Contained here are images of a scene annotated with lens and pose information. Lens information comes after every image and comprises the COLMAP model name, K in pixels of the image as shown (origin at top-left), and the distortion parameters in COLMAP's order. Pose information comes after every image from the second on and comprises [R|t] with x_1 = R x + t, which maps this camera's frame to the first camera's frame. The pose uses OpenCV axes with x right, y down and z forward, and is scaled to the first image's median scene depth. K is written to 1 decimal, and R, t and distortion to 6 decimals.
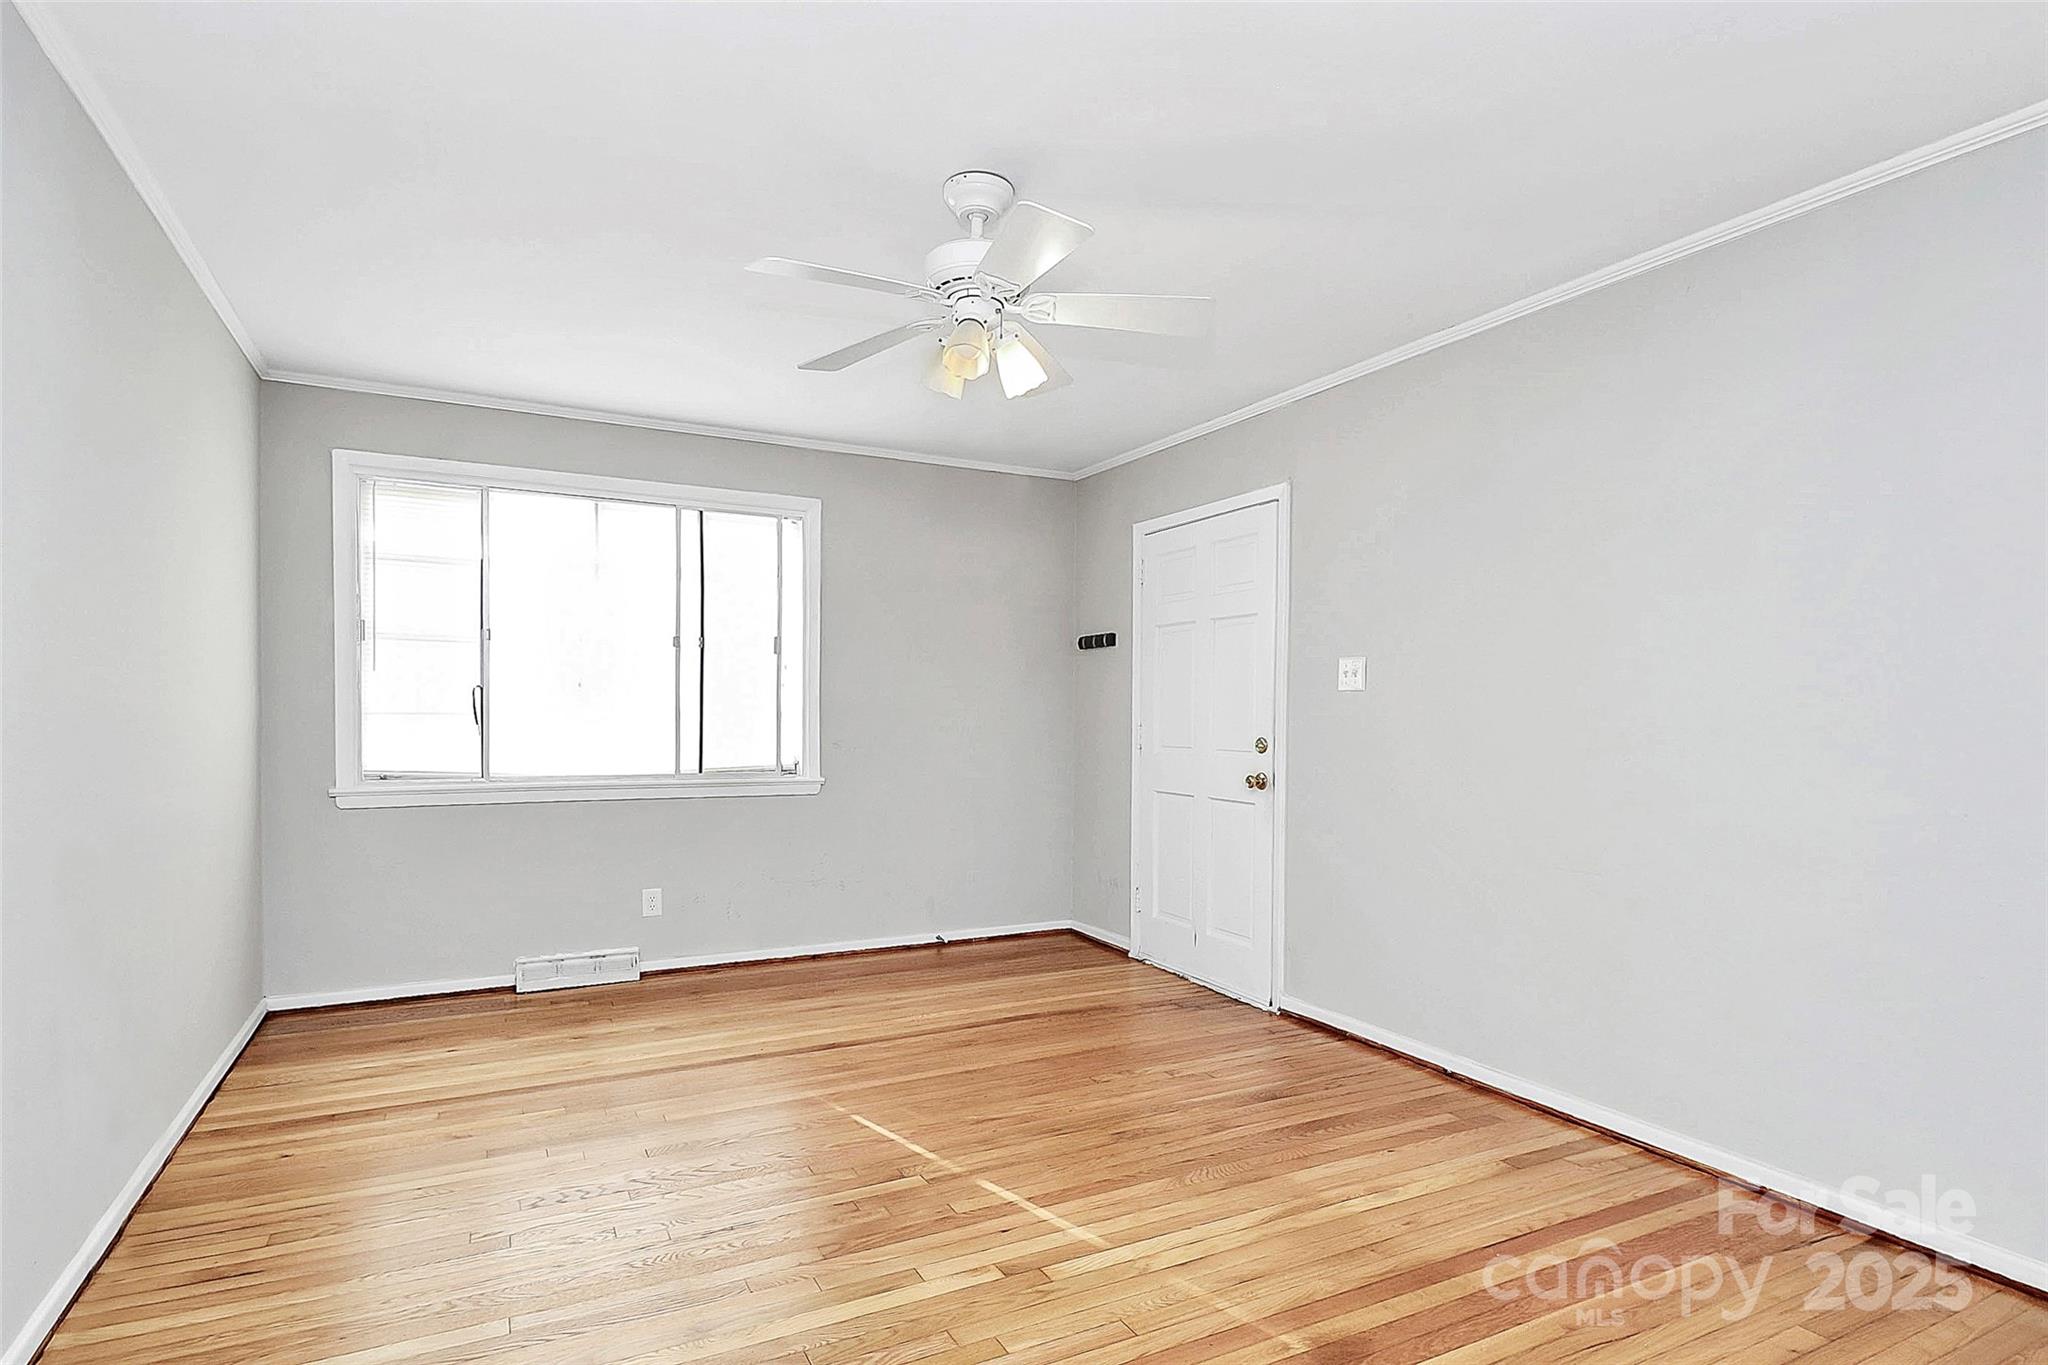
lens RADIAL K [[1019.9, 0, 1026.8], [0, 1019.9, 748.1], [0, 0, 1]] dist [0.032243, -0.000308]
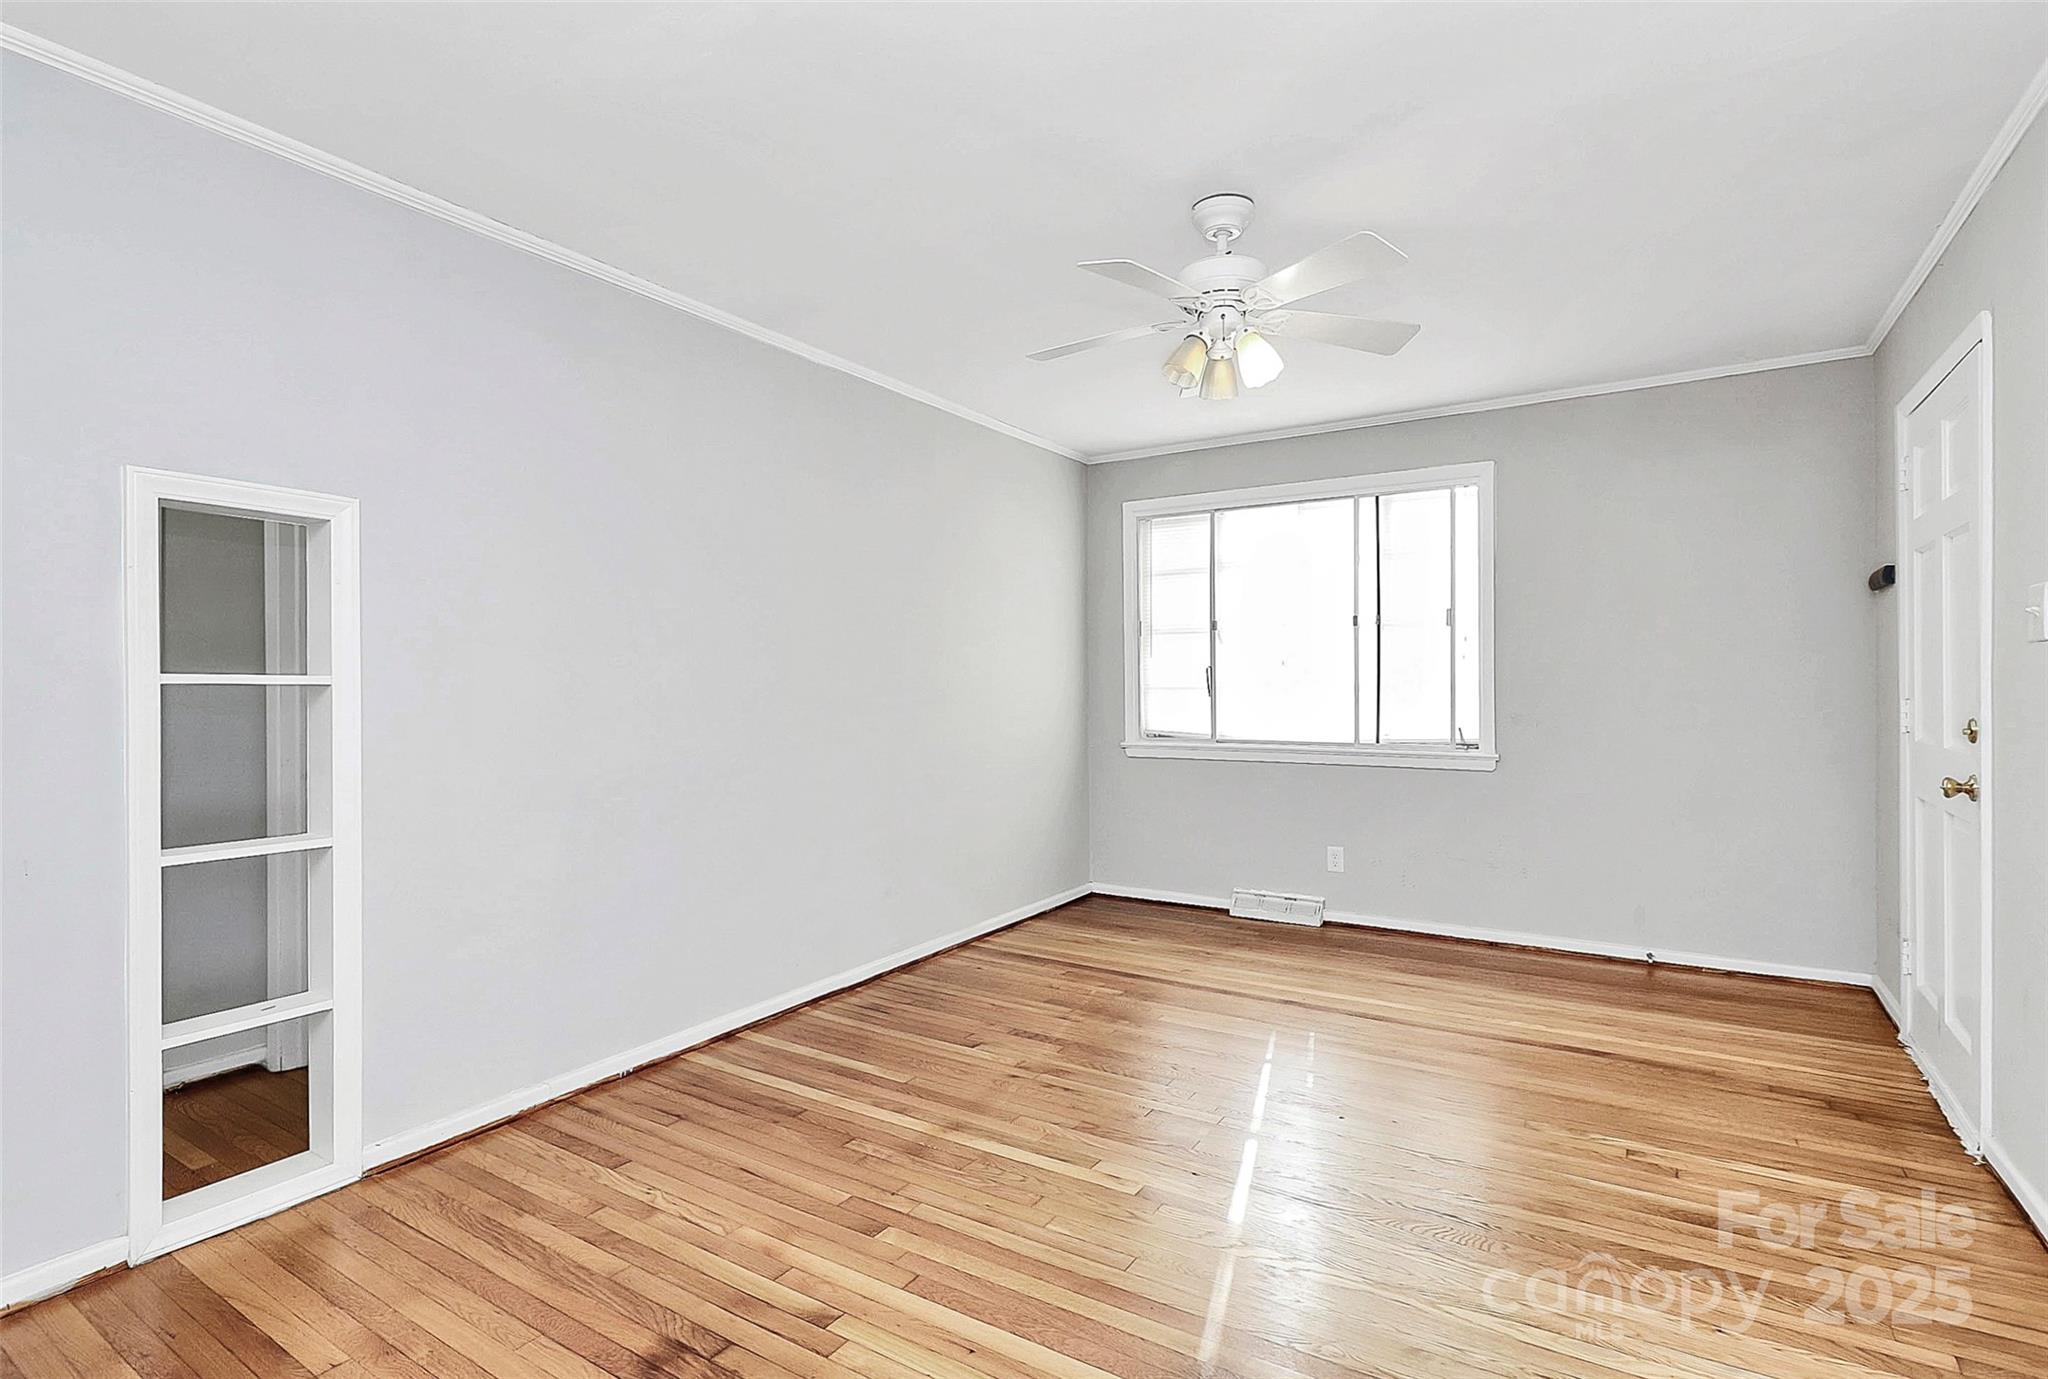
lens RADIAL K [[1036.7, 0, 1024.0], [0, 1036.7, 689.5], [0, 0, 1]] dist [0.012785, -0.000965]
pose [[0.510901, -0.003577, -0.859632, 0.471367], [-0.019122, 0.999697, -0.015524, -0.008573], [0.859427, 0.024369, 0.510677, 0.158931]]
